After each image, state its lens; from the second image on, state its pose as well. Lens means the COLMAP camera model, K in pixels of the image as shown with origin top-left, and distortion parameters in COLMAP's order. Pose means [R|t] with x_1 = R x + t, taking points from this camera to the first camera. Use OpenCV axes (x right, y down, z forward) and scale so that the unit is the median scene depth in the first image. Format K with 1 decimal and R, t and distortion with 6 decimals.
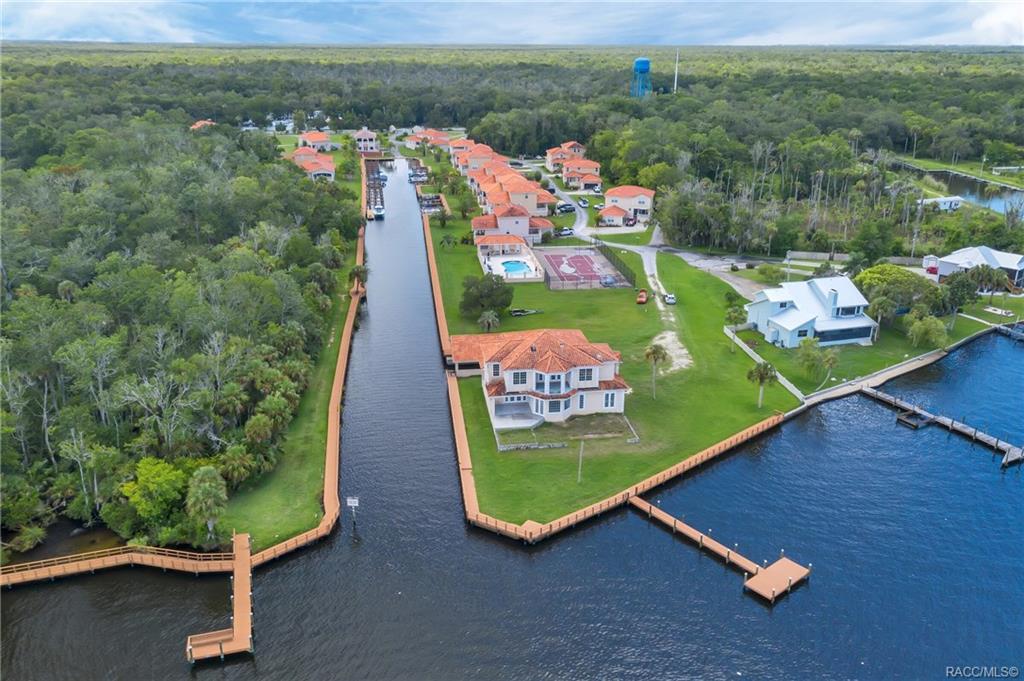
lens RADIAL K [[815.3, 0, 512.0], [0, 815.3, 340.5], [0, 0, 1]] dist [0.004811, 0.004524]
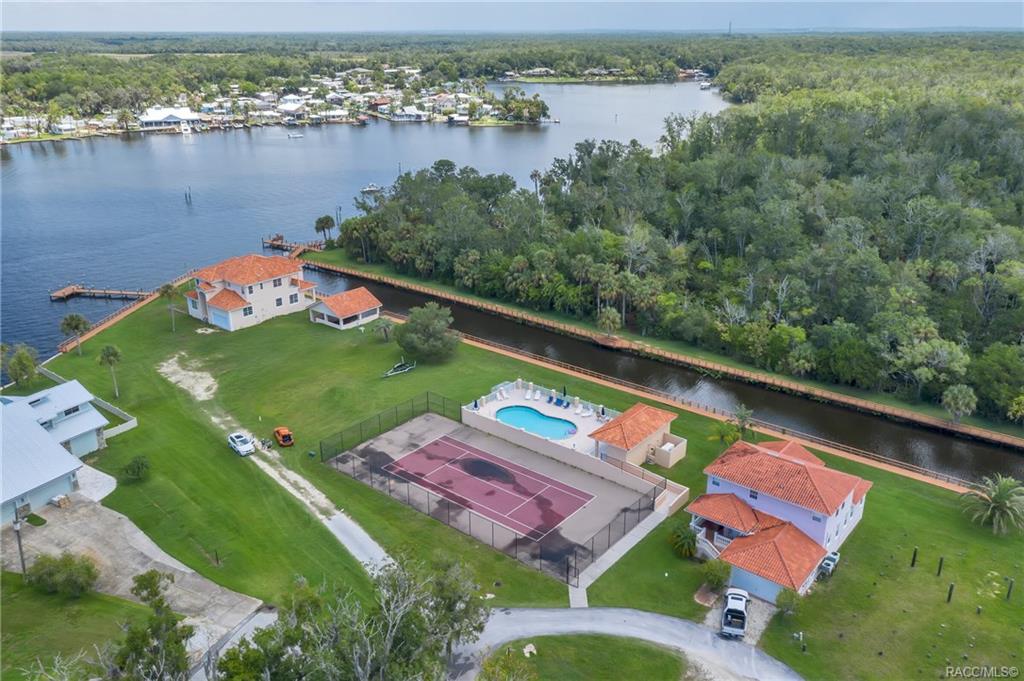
lens RADIAL K [[811.6, 0, 512.0], [0, 811.6, 340.5], [0, 0, 1]] dist [0.006182, 0.007622]
pose [[-0.727621, 0.240255, -0.642530, 0.499992], [-0.239463, 0.788778, 0.566116, -0.611492], [0.642826, 0.565780, -0.516399, 1.663094]]
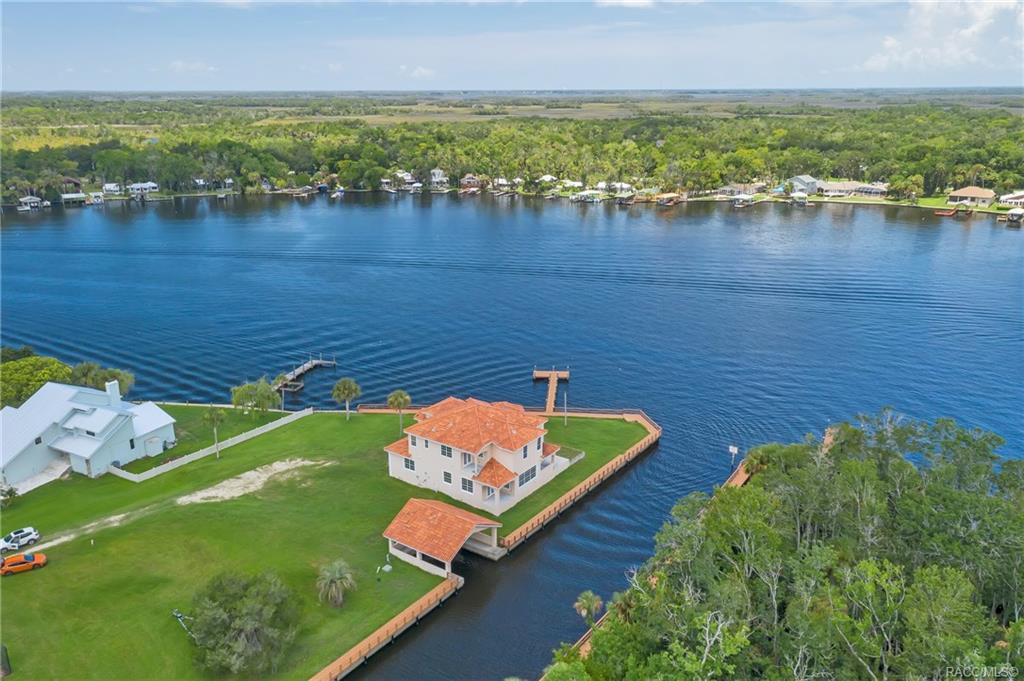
lens RADIAL K [[811.6, 0, 512.0], [0, 811.6, 340.5], [0, 0, 1]] dist [0.006182, 0.007622]
pose [[-0.722103, -0.205555, 0.660541, -0.489706], [0.240067, 0.821039, 0.517941, -0.453206], [-0.648795, 0.532581, -0.543528, 1.189139]]
